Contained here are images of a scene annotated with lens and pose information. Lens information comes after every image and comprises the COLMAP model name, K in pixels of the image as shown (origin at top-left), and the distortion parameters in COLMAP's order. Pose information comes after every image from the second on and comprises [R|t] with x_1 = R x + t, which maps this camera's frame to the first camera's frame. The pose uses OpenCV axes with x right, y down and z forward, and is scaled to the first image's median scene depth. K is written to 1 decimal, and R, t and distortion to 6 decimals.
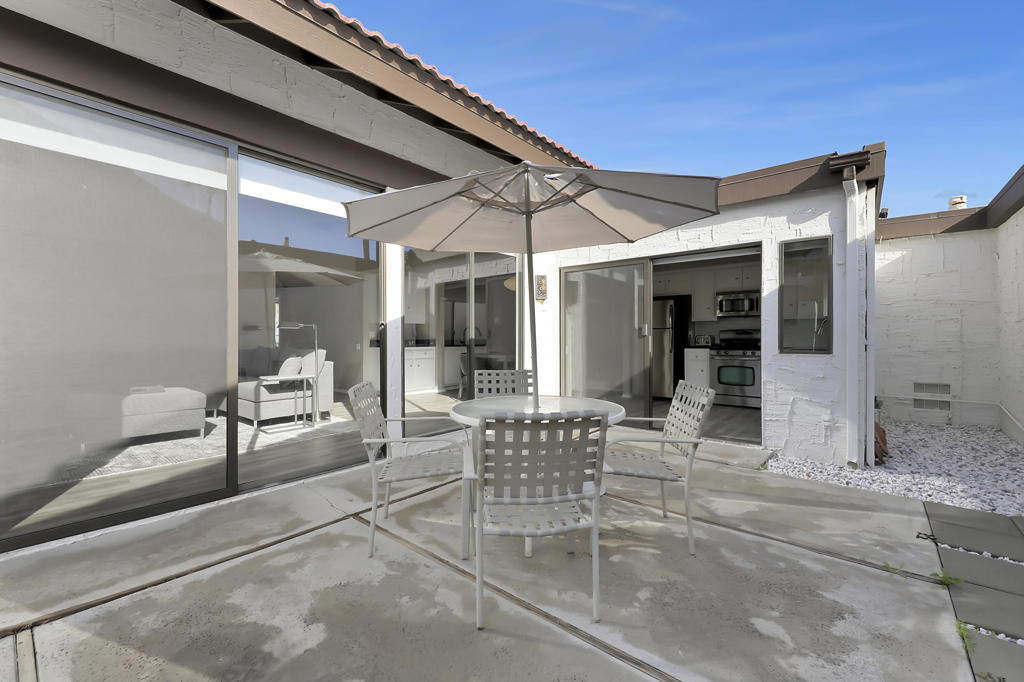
lens RADIAL K [[423.7, 0, 506.6], [0, 423.7, 338.1], [0, 0, 1]] dist [0.000010, -0.000022]
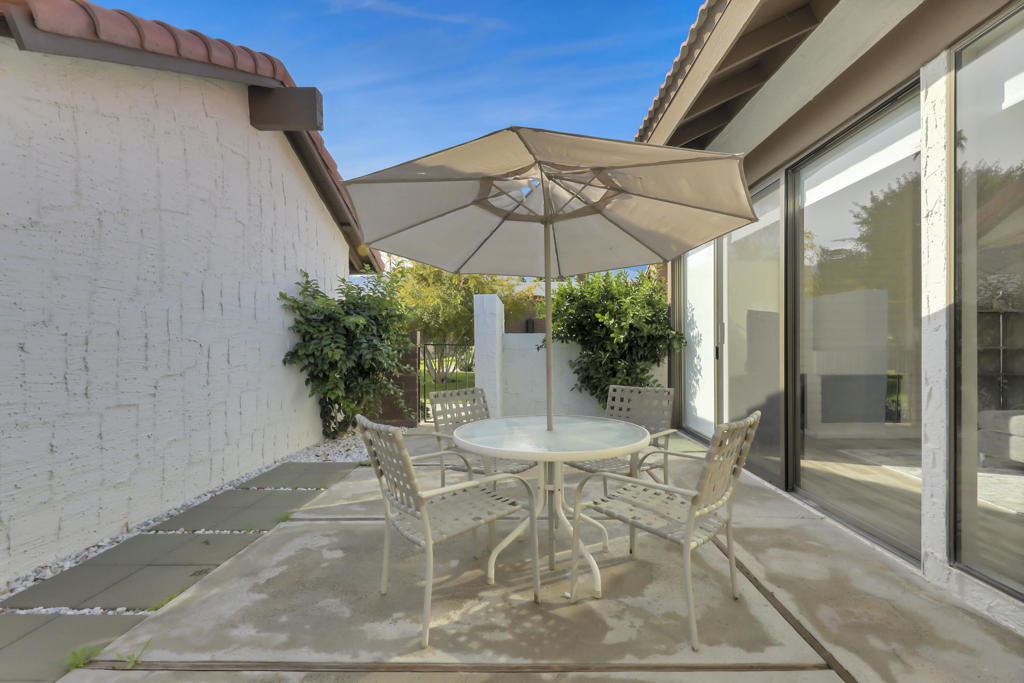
lens RADIAL K [[459.6, 0, 510.7], [0, 459.6, 344.7], [0, 0, 1]] dist [-0.002880, -0.002035]
pose [[-0.788101, 0.007141, -0.615505, 0.710457], [0.003373, 0.999968, 0.007282, -0.016235], [0.615537, 0.003663, -0.788099, 1.670014]]
